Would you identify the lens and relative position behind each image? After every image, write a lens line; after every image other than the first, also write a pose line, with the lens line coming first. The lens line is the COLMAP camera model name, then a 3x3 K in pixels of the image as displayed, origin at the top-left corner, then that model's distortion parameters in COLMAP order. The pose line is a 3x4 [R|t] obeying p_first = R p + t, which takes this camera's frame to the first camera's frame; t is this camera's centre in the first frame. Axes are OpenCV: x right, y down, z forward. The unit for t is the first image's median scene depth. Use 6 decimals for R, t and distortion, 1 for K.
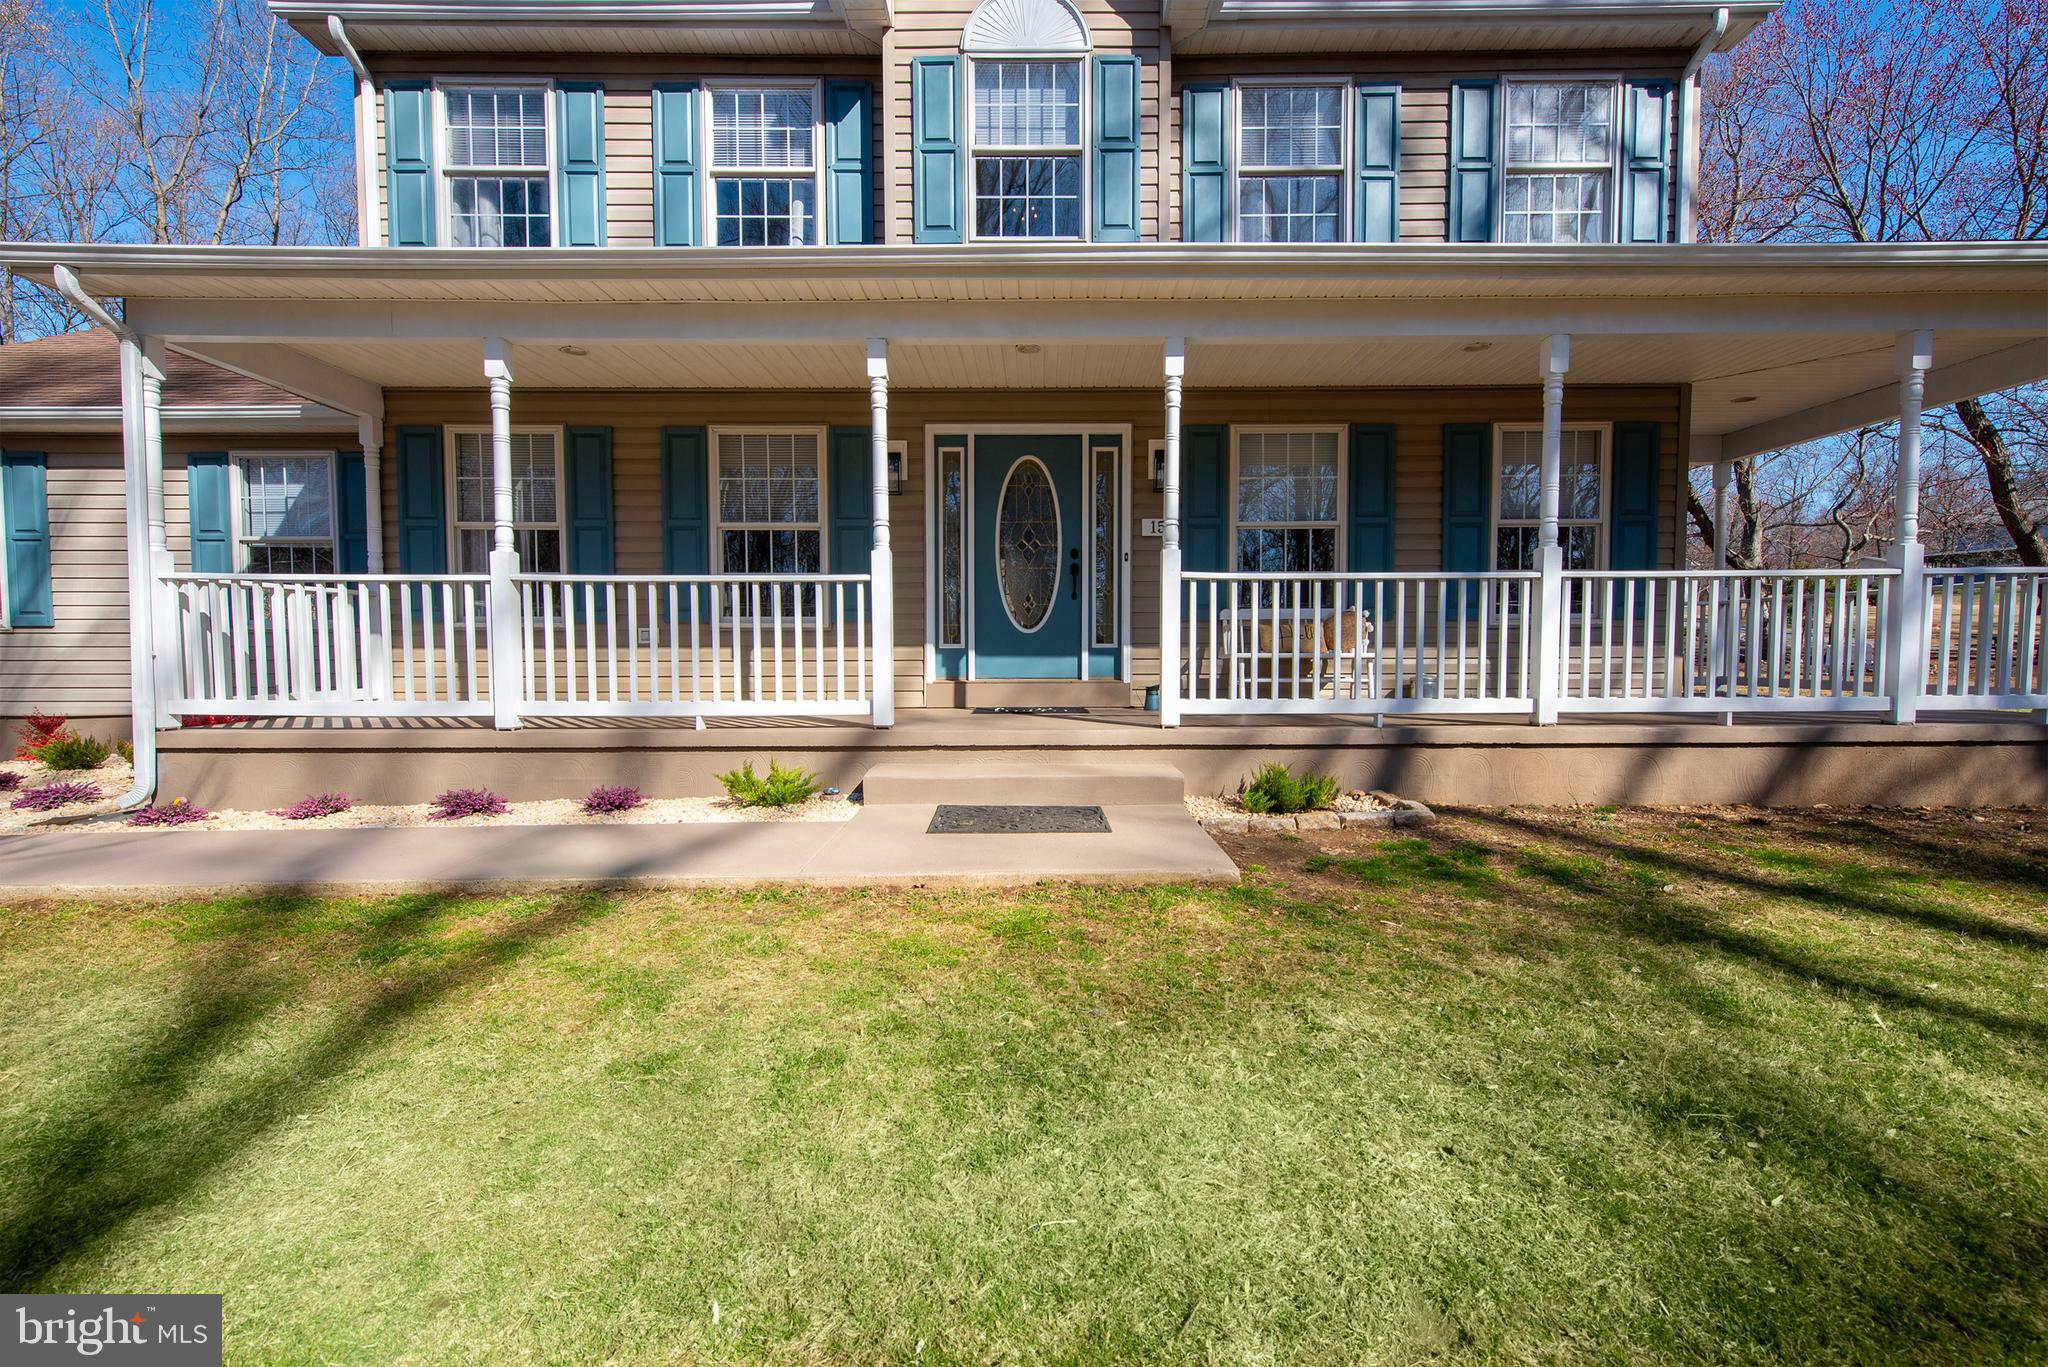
lens RADIAL K [[827.5, 0, 1012.3], [0, 827.5, 678.5], [0, 0, 1]] dist [0.012481, -0.003267]
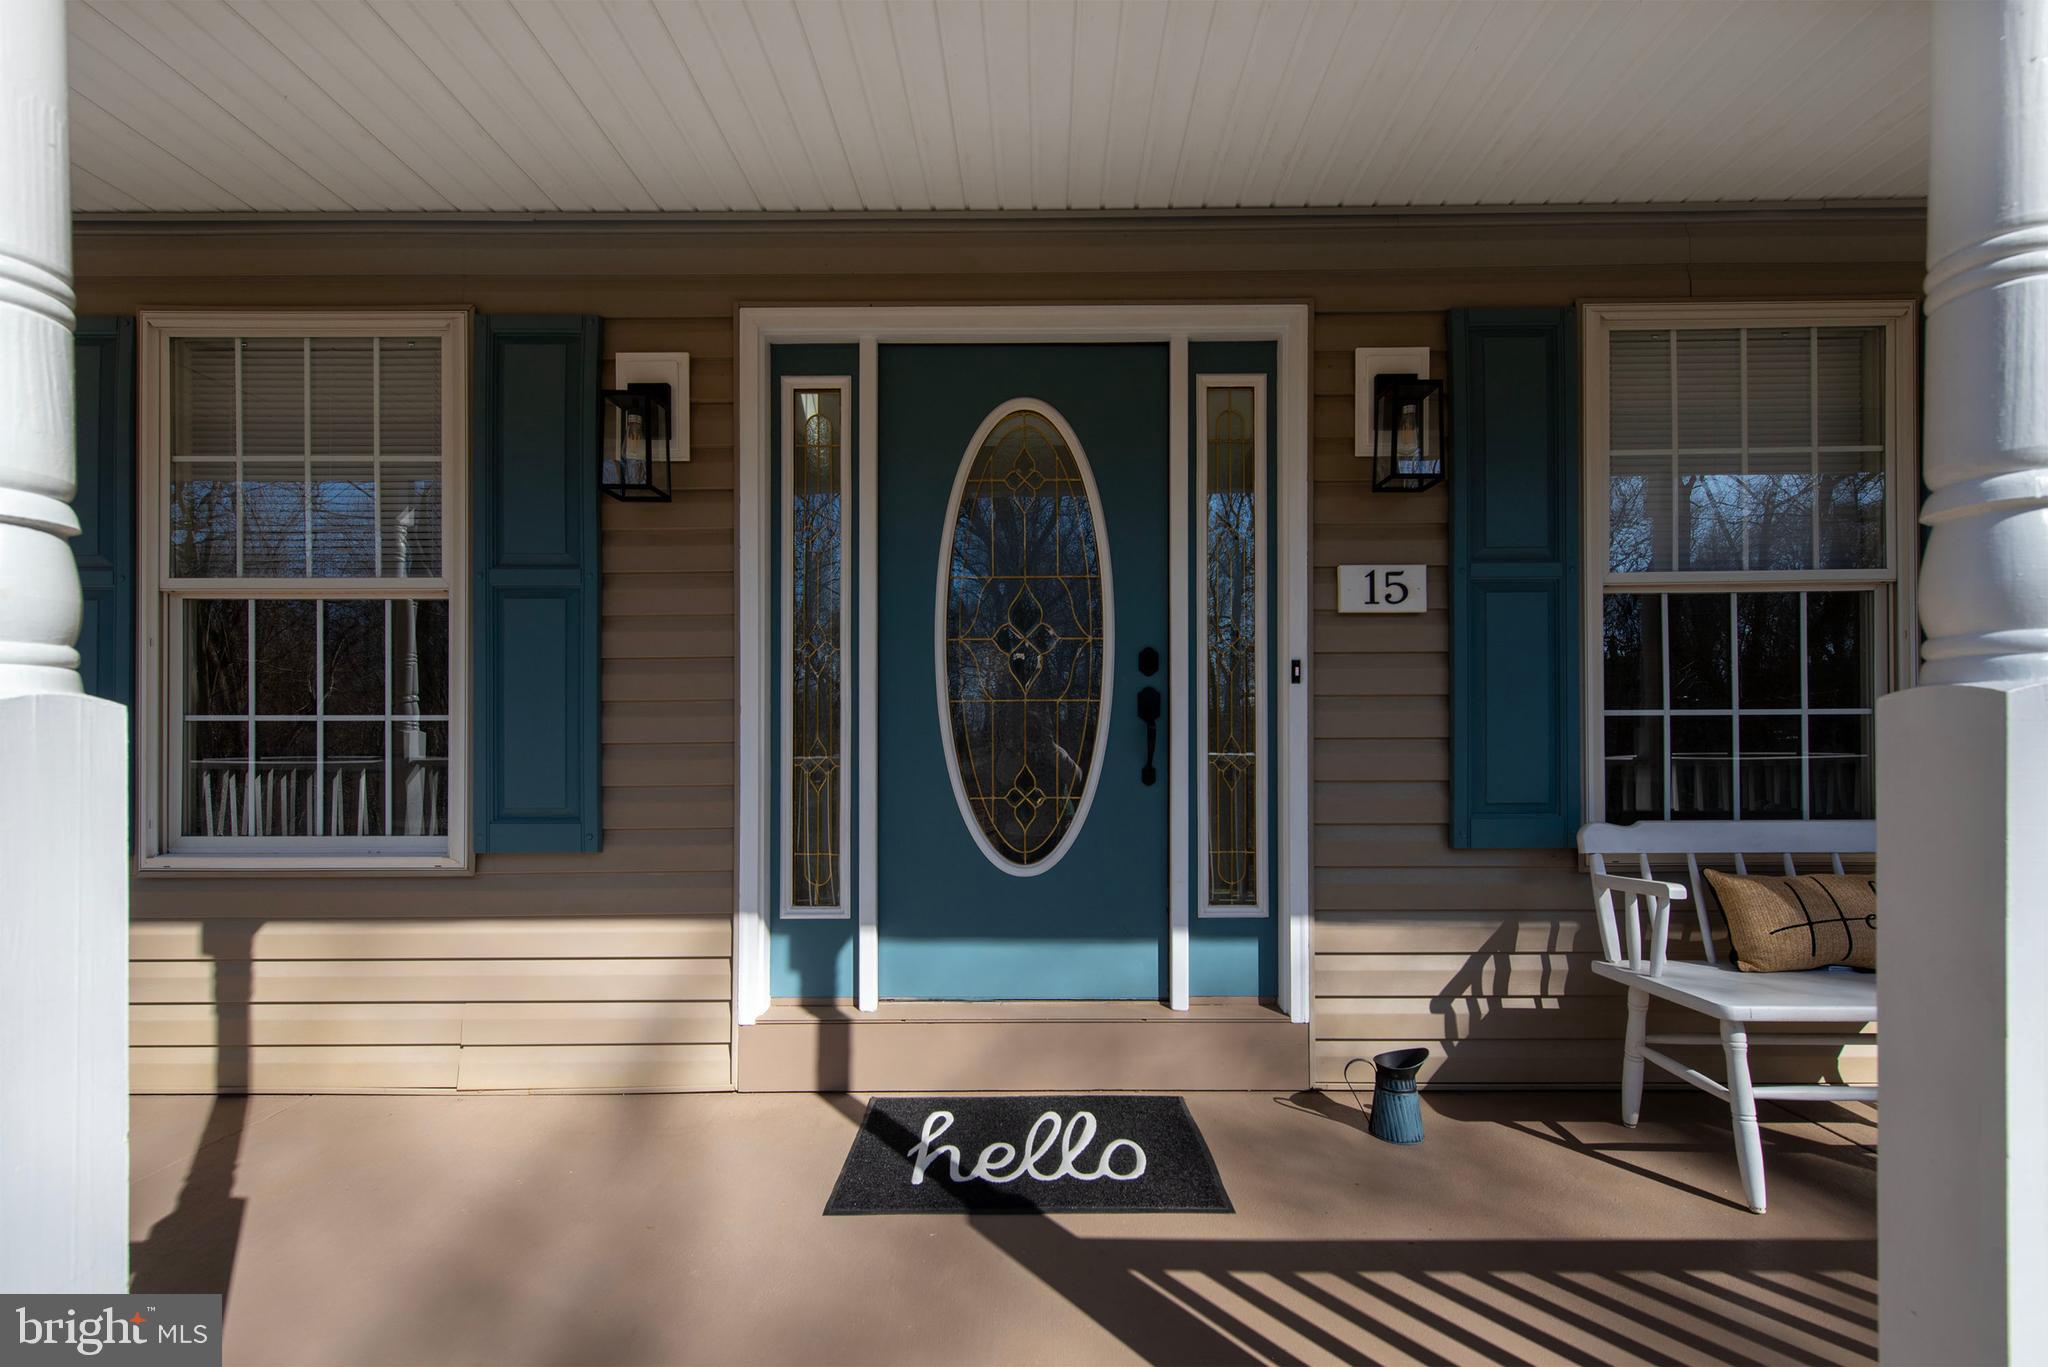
lens RADIAL K [[827.5, 0, 1005.9], [0, 827.5, 729.6], [0, 0, 1]] dist [0.012481, -0.003267]
pose [[0.999632, 0.000437, -0.027107, 0.024564], [-0.001125, 0.999678, -0.025362, -0.129327], [0.027087, 0.025383, 0.999311, 0.734704]]
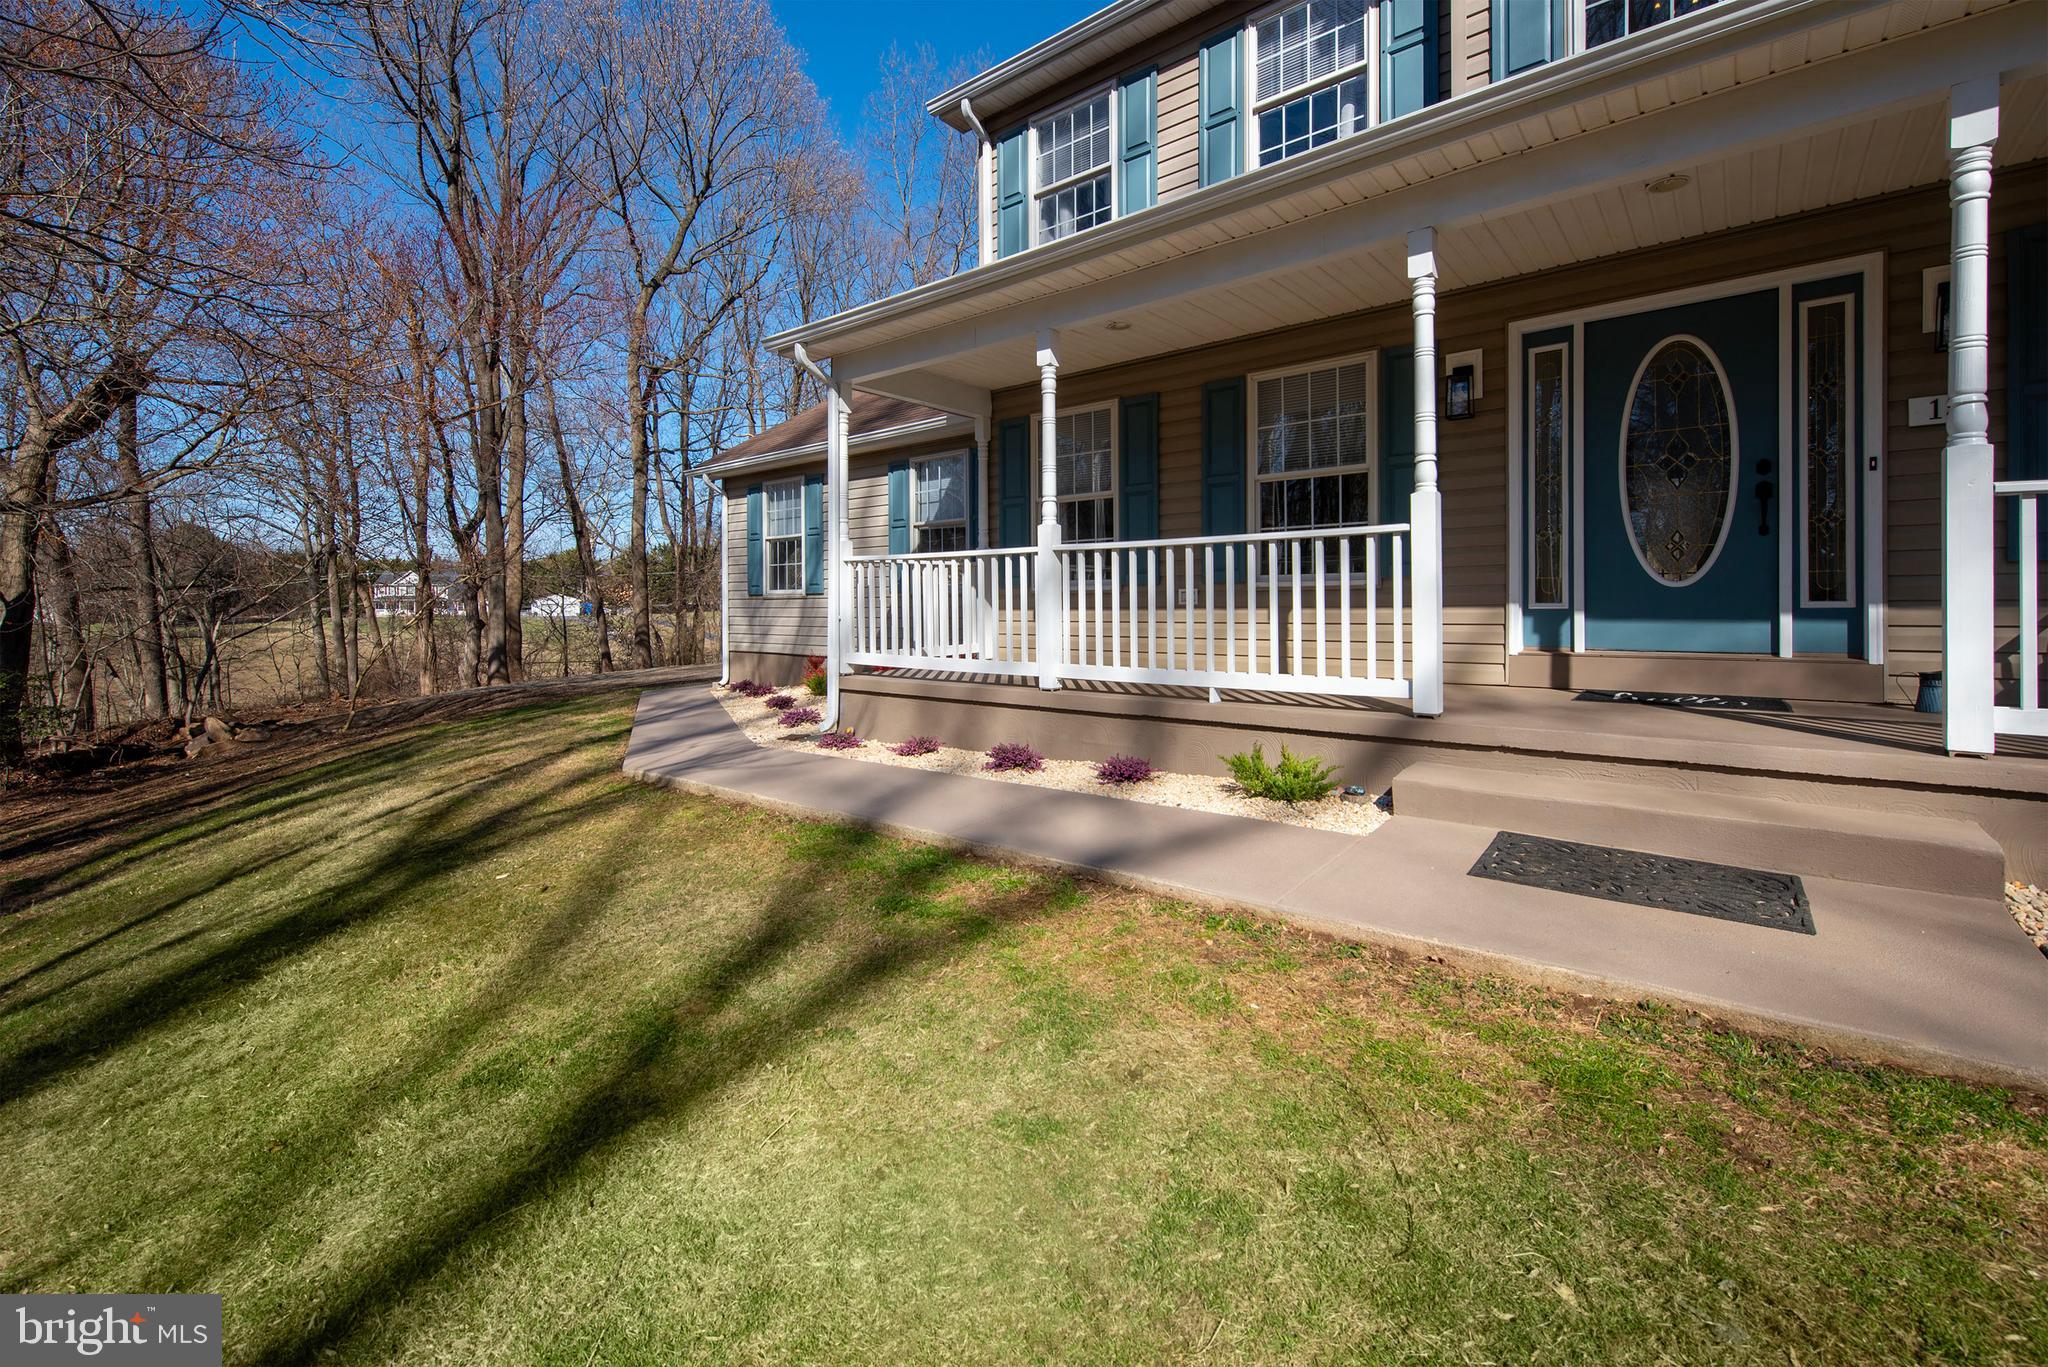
lens RADIAL K [[827.5, 0, 1042.6], [0, 827.5, 604.9], [0, 0, 1]] dist [0.012481, -0.003267]
pose [[0.783963, -0.002677, -0.620802, 0.042275], [-0.010446, 0.999792, -0.017502, -0.025170], [0.620720, 0.020206, 0.783772, 0.130620]]
